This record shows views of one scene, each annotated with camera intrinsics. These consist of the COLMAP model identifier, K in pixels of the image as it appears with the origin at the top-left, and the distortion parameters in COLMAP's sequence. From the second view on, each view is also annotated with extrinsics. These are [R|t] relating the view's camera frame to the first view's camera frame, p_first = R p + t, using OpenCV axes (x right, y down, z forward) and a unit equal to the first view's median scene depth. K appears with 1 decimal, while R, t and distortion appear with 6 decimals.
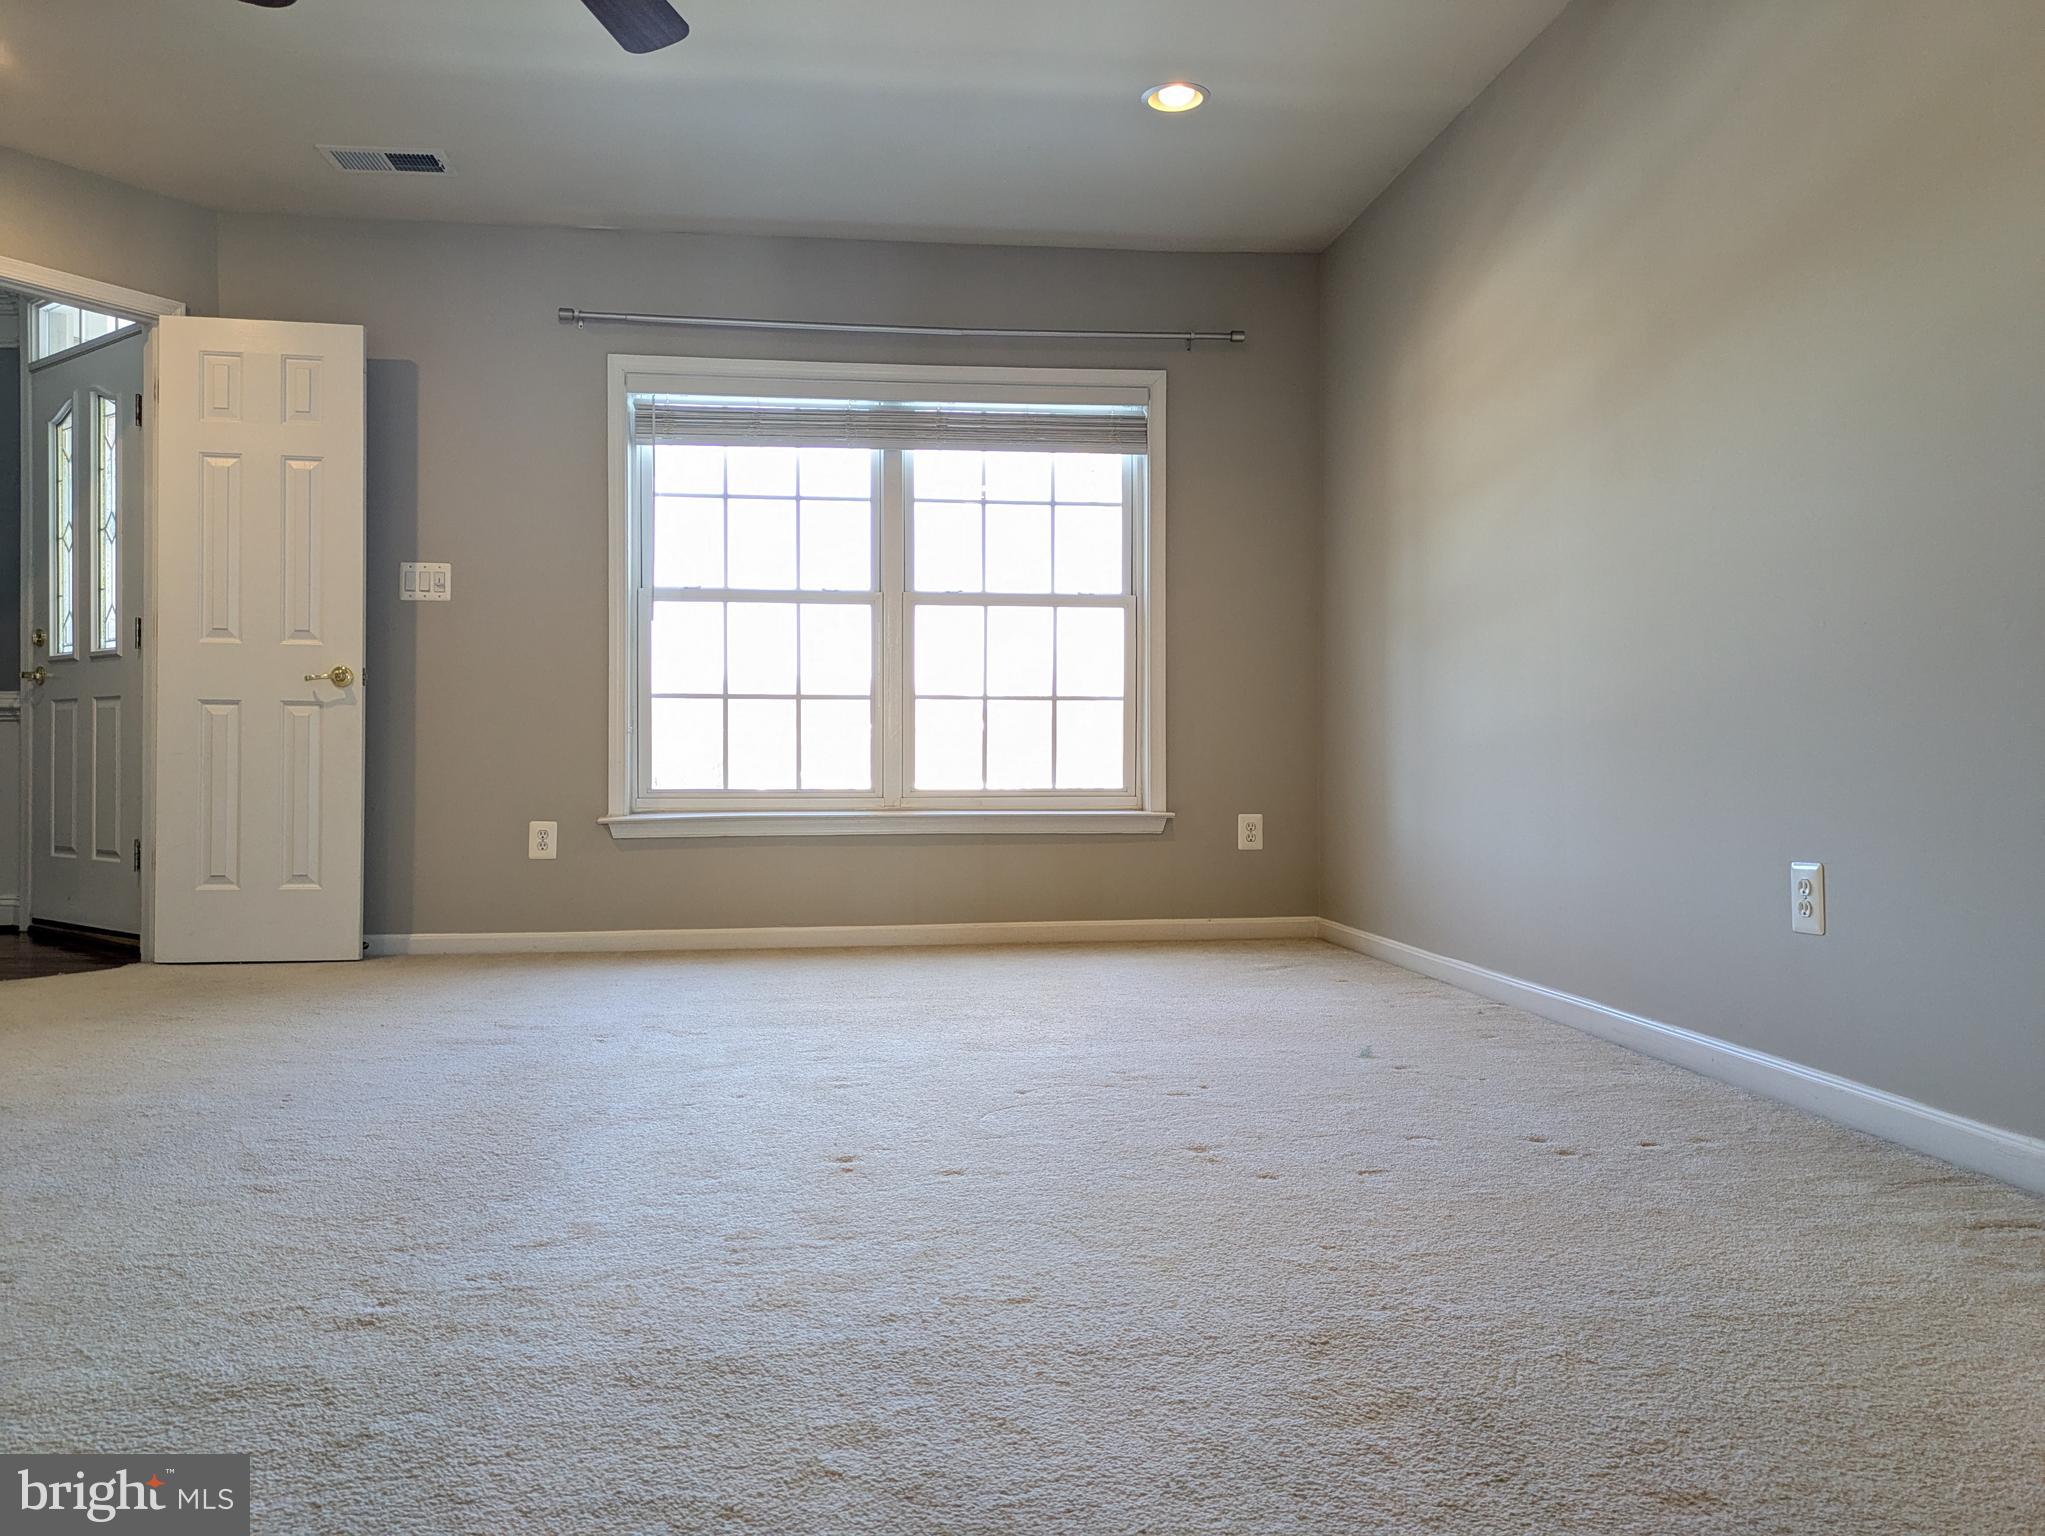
lens RADIAL K [[1541.5, 0, 1003.3], [0, 1541.5, 756.7], [0, 0, 1]] dist [0.055691, -0.063311]
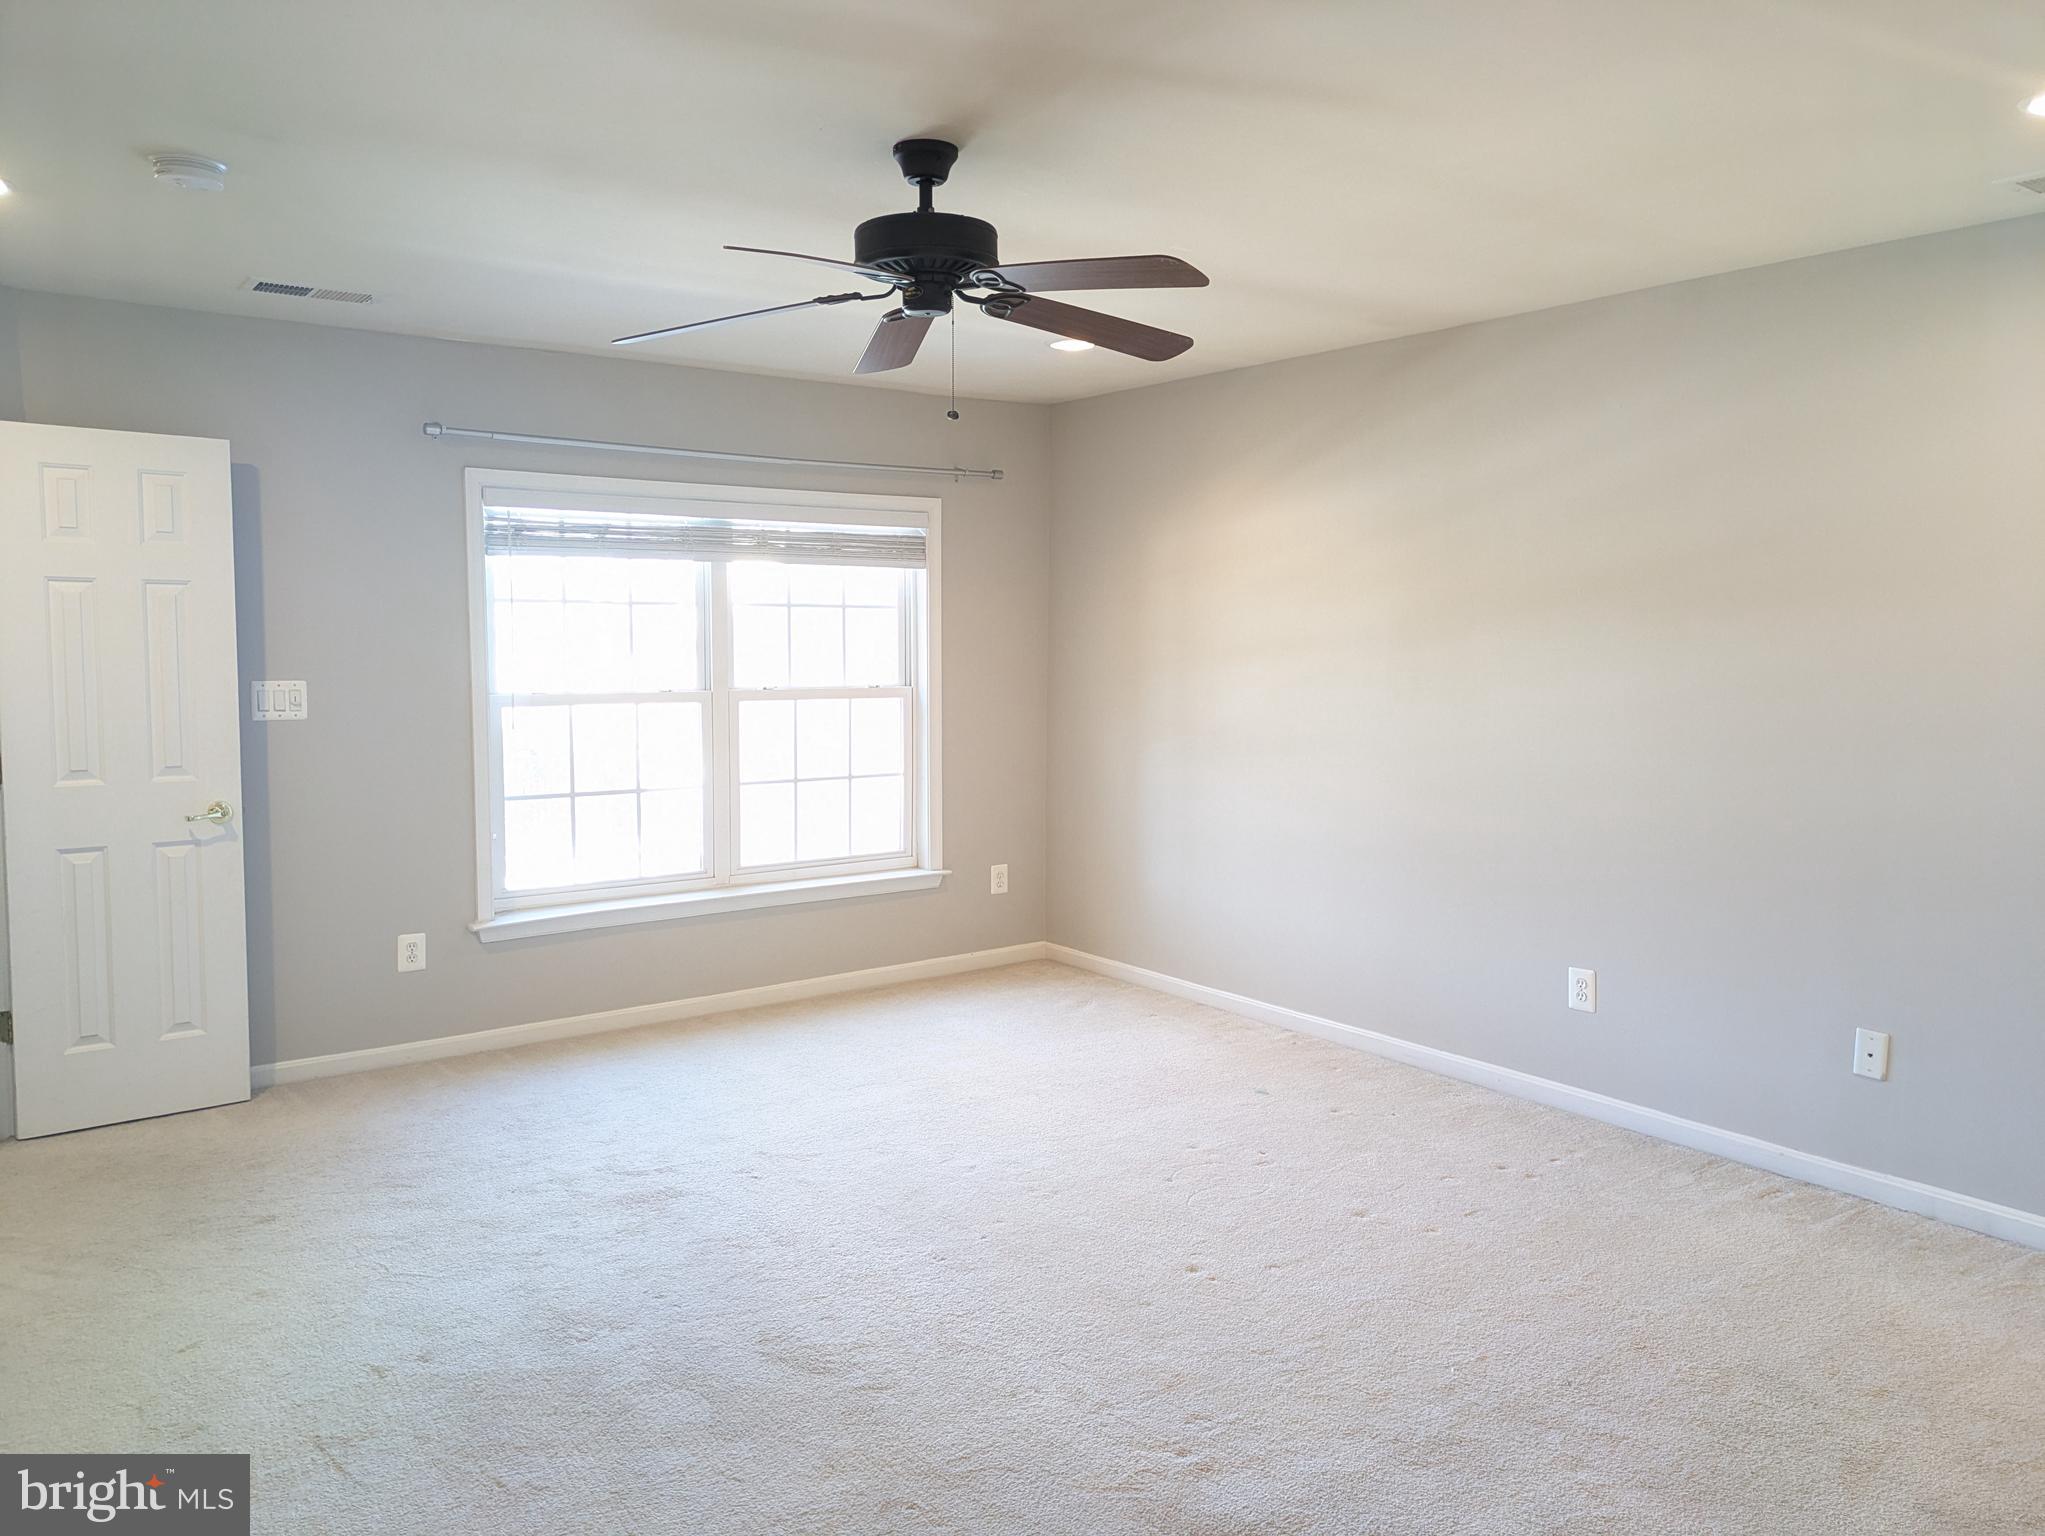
lens RADIAL K [[1541.5, 0, 1043.0], [0, 1541.5, 748.5], [0, 0, 1]] dist [0.055691, -0.063311]
pose [[0.865728, -0.034243, 0.499342, -0.450575], [-0.006661, 0.996780, 0.079903, -0.165248], [-0.500471, -0.072500, 0.862712, -0.071417]]
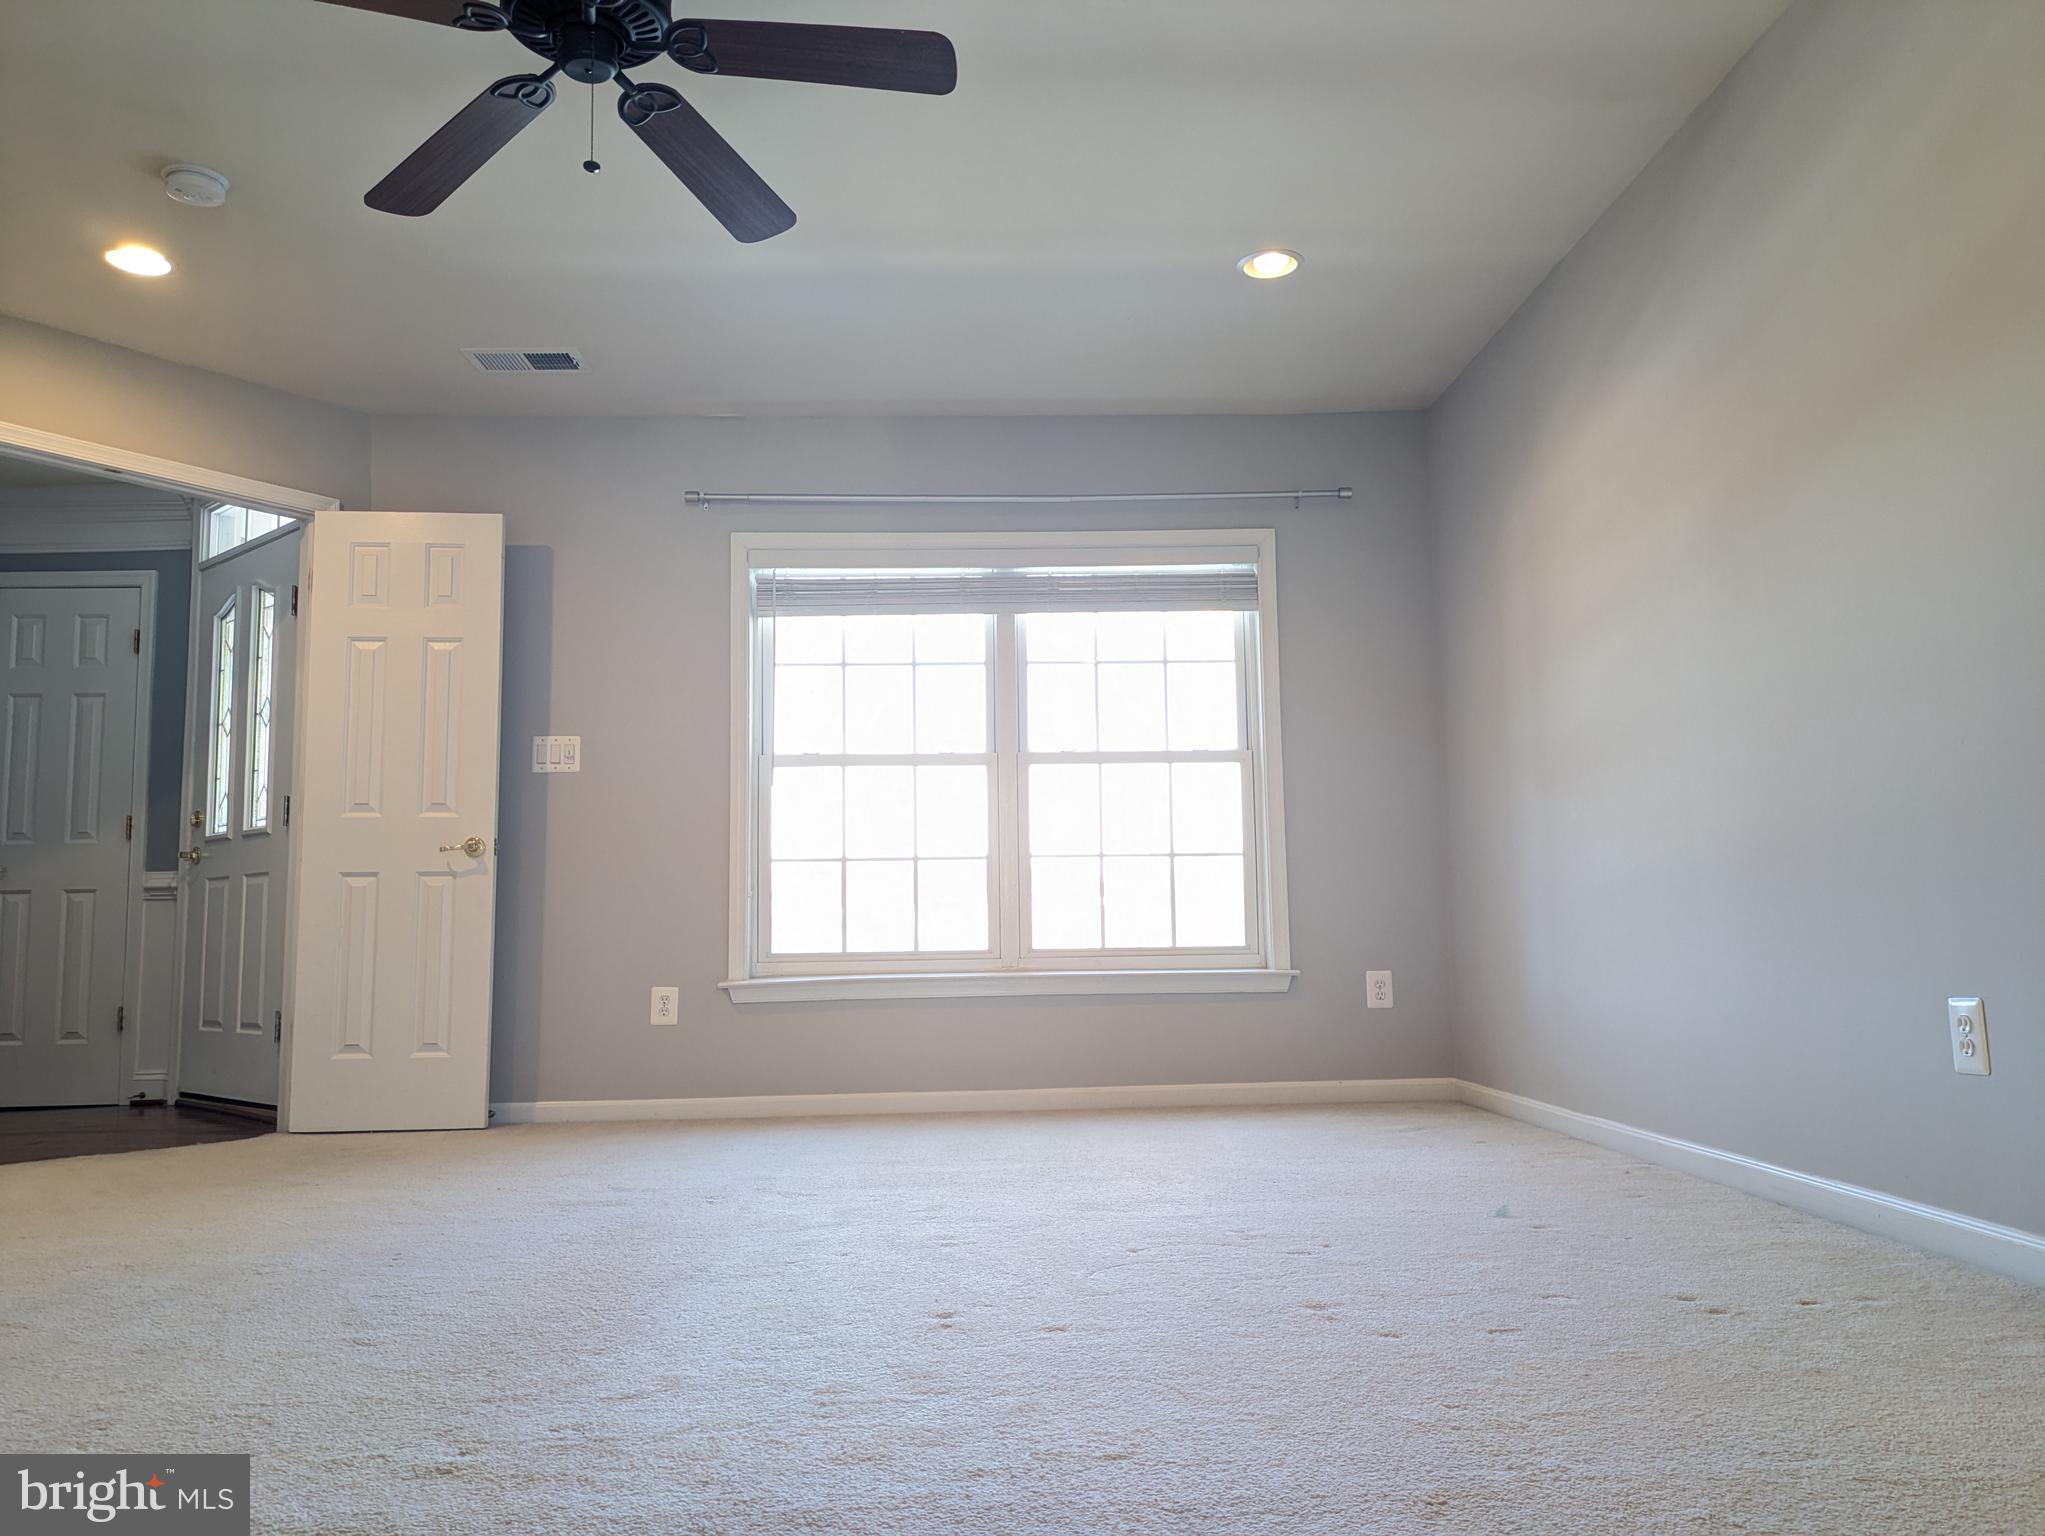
lens RADIAL K [[1541.5, 0, 1017.2], [0, 1541.5, 768.1], [0, 0, 1]] dist [0.055691, -0.063311]
pose [[0.996752, -0.024543, -0.076697, 0.012267], [0.016154, 0.994004, -0.108140, 0.012943], [0.078891, 0.106549, 0.991173, 0.004581]]
